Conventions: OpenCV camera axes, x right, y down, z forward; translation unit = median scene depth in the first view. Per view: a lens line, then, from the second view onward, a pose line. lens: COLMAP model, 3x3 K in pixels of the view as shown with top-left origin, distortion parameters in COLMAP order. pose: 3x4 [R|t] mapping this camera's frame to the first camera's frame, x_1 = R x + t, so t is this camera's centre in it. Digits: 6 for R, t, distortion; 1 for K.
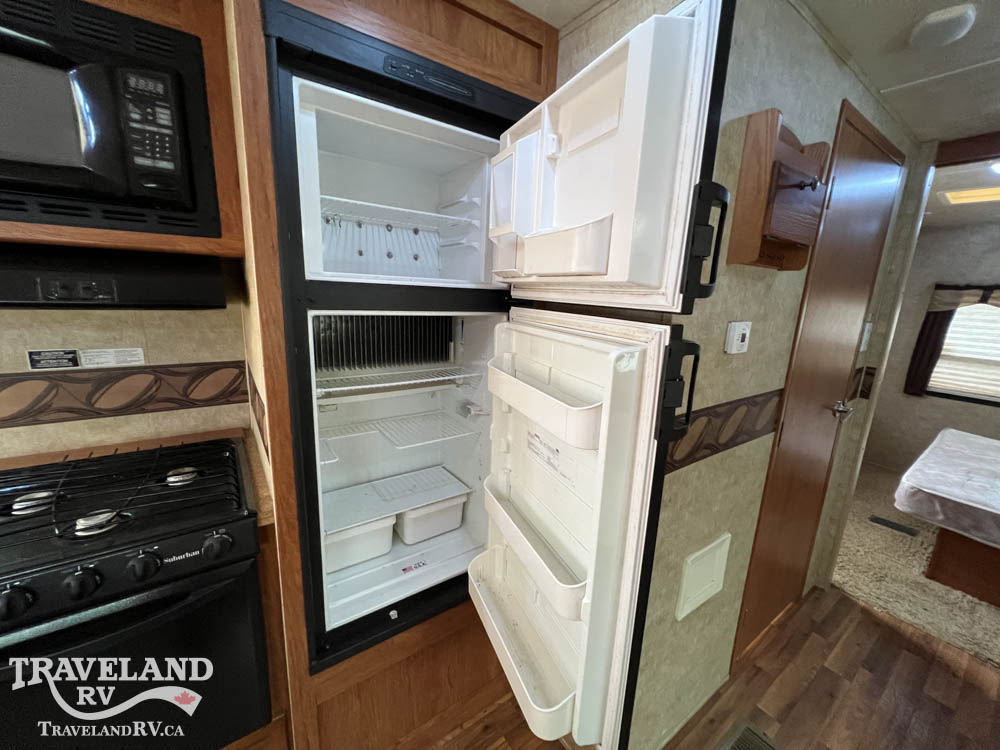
lens RADIAL K [[399.5, 0, 502.1], [0, 399.5, 375.2], [0, 0, 1]] dist [-0.000695, -0.000332]
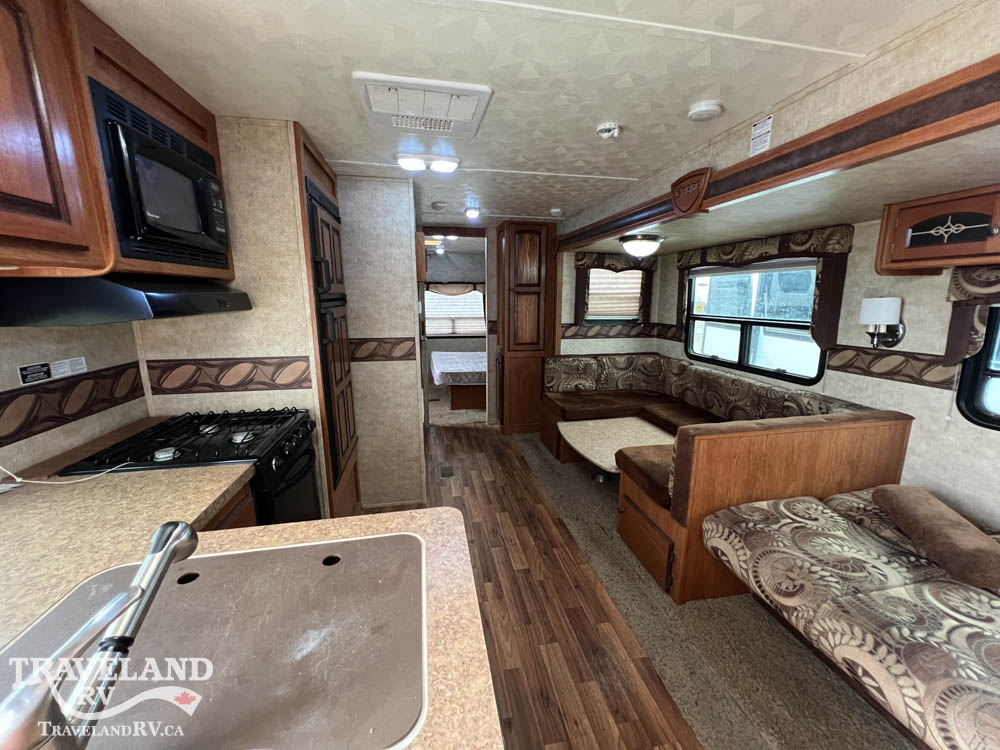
lens RADIAL K [[399.5, 0, 501.4], [0, 399.5, 374.9], [0, 0, 1]] dist [-0.000695, -0.000332]
pose [[0.419074, -0.218567, 0.881252, -1.795651], [0.205268, 0.968271, 0.142536, 0.082023], [-0.884444, 0.121160, 0.450642, -0.718498]]
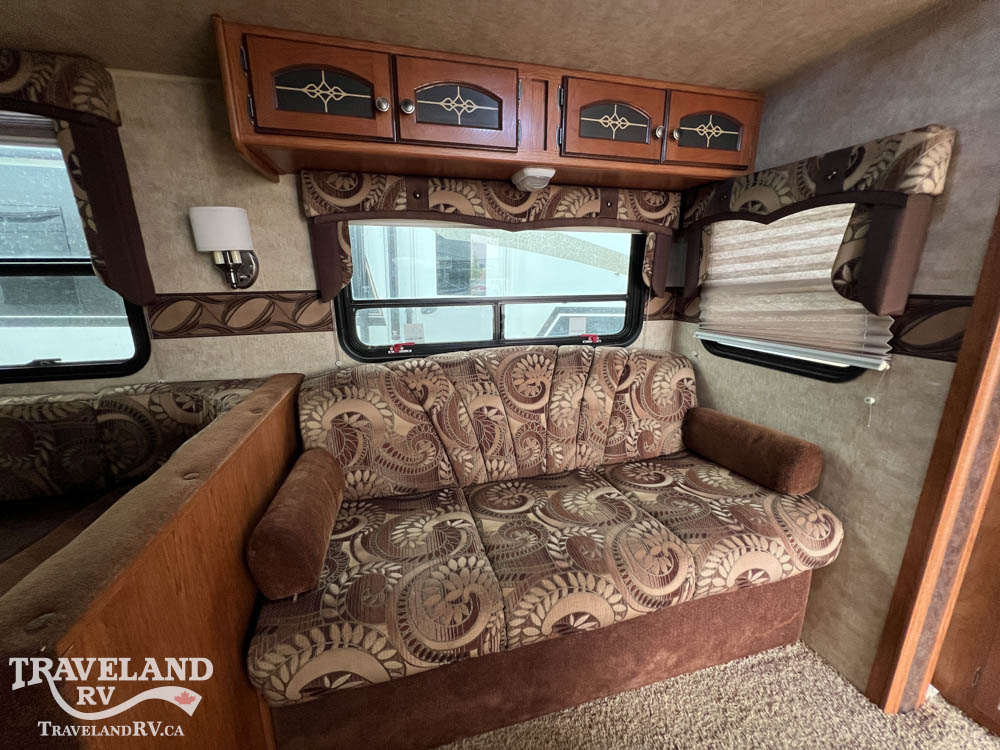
lens RADIAL K [[399.5, 0, 501.6], [0, 399.5, 375.7], [0, 0, 1]] dist [-0.000695, -0.000332]
pose [[-0.933191, -0.119706, 0.338859, -0.505308], [0.040399, 0.901977, 0.429890, 0.351222], [-0.357104, 0.414859, -0.836880, -0.583489]]
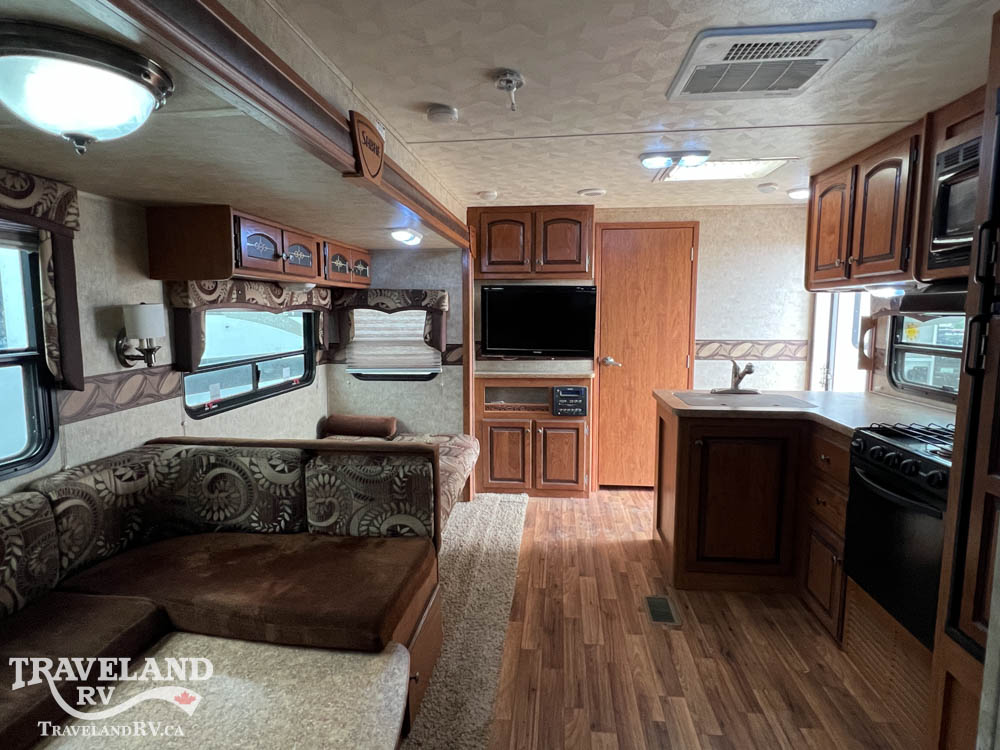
lens RADIAL K [[529.3, 0, 504.0], [0, 529.3, 372.2], [0, 0, 1]] dist [0.005557, -0.001340]
pose [[-0.664896, 0.047643, -0.745415, 1.441387], [-0.176180, 0.959803, 0.218494, -0.059568], [0.725861, 0.276602, -0.629775, 0.841210]]
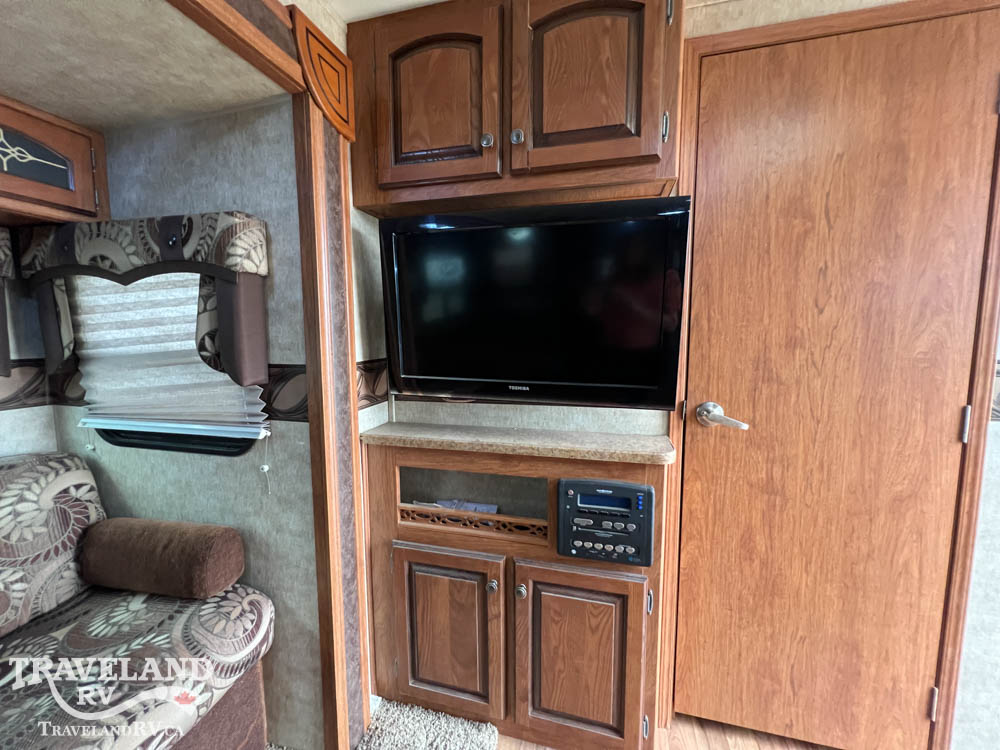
lens RADIAL K [[399.5, 0, 501.8], [0, 399.5, 375.3], [0, 0, 1]] dist [-0.000695, -0.000332]
pose [[-0.771633, 0.024995, -0.635577, -0.907892], [-0.159013, 0.959919, 0.230802, 0.322738], [0.615872, 0.279159, -0.736731, -0.700366]]
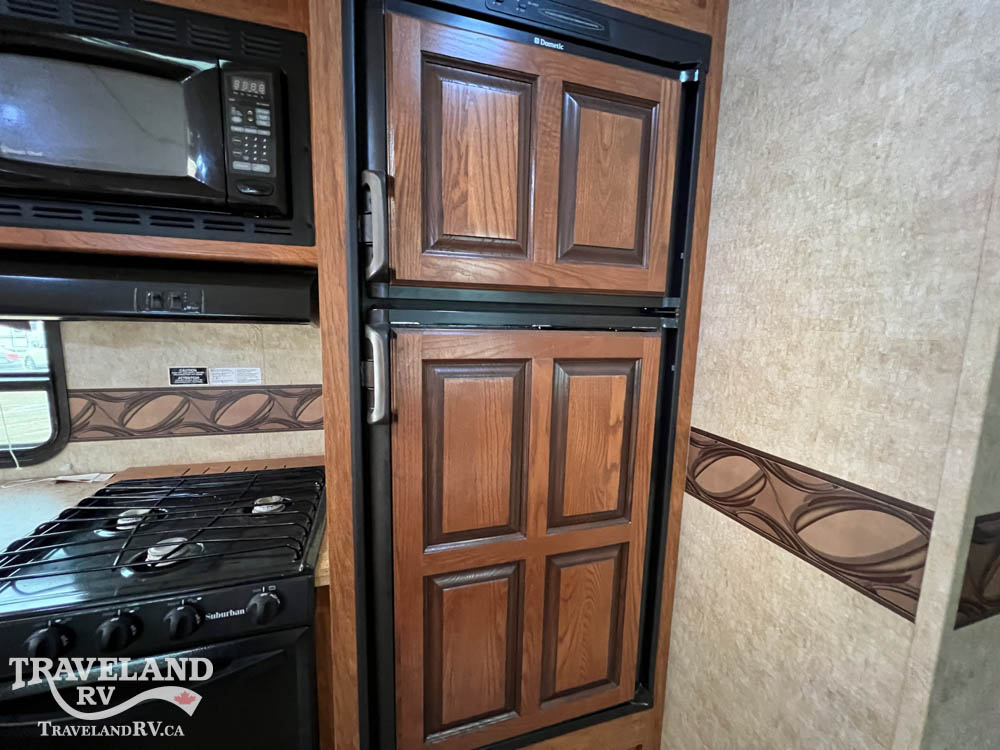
lens RADIAL K [[399.5, 0, 502.1], [0, 399.5, 375.5], [0, 0, 1]] dist [-0.000695, -0.000332]
pose [[0.950127, 0.025430, -0.310824, -0.010226], [-0.051540, 0.995769, -0.076078, -0.004278], [0.307574, 0.088304, 0.947418, 0.296208]]
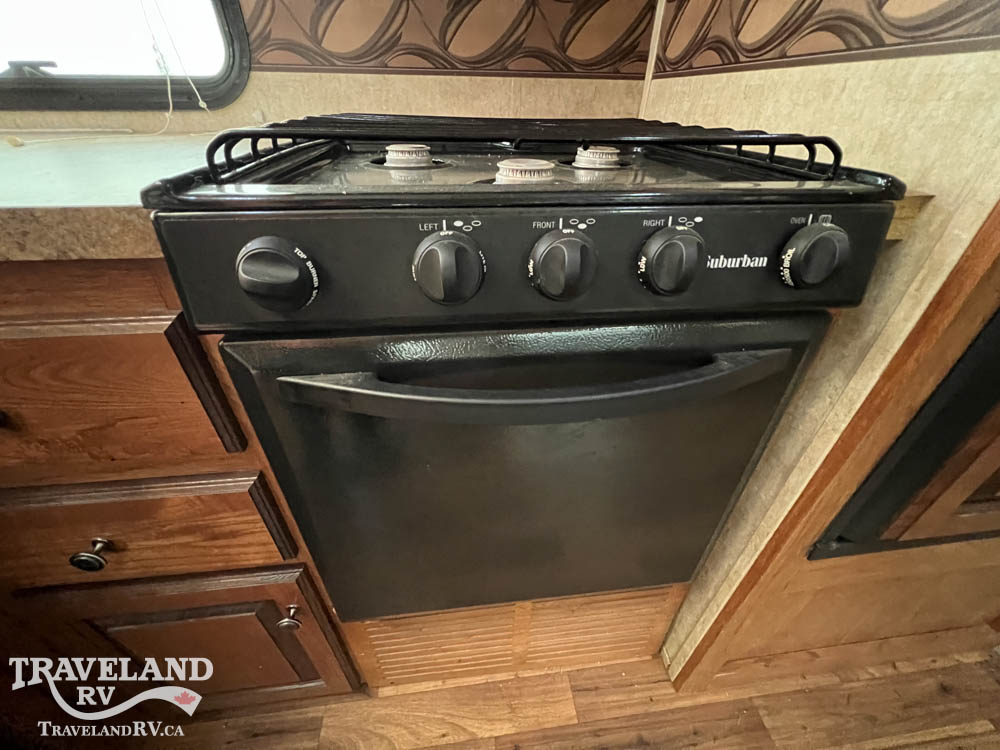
lens RADIAL K [[399.5, 0, 502.6], [0, 399.5, 372.4], [0, 0, 1]] dist [-0.000695, -0.000332]
pose [[0.875906, 0.247660, -0.414069, -0.692422], [-0.076577, 0.918687, 0.387491, 0.357761], [0.476366, -0.307698, 0.823649, 0.456063]]
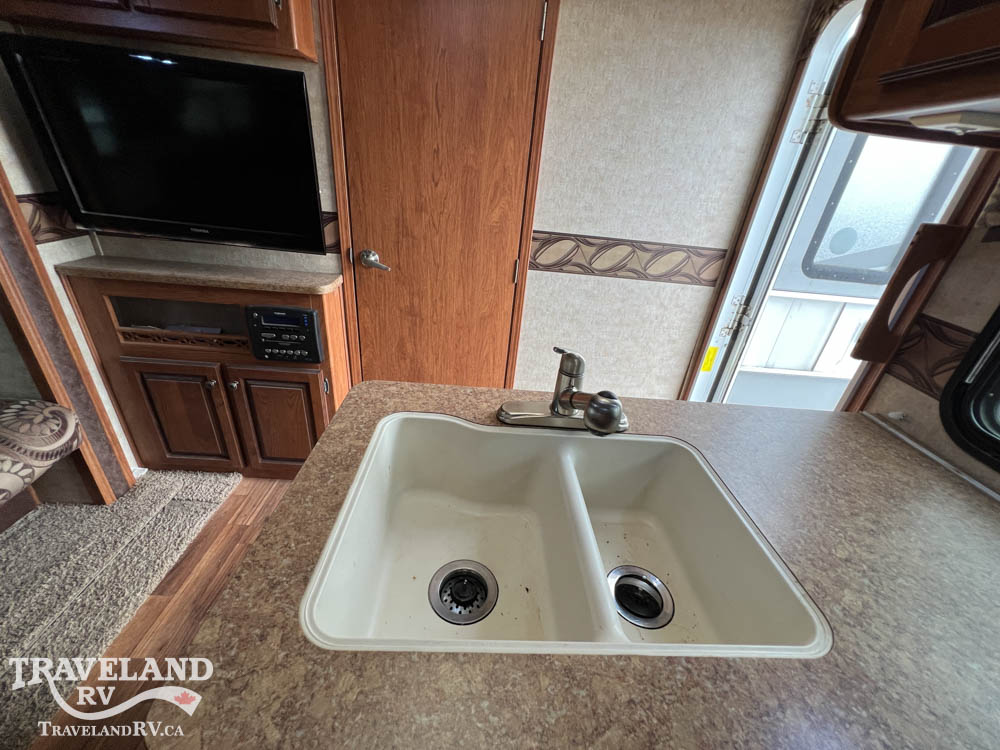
lens RADIAL K [[399.5, 0, 501.4], [0, 399.5, 374.8], [0, 0, 1]] dist [-0.000695, -0.000332]
pose [[-0.553644, 0.294196, -0.779056, -1.029361], [-0.283165, 0.813265, 0.508348, 0.020415], [0.783132, 0.502045, -0.366953, 0.077433]]
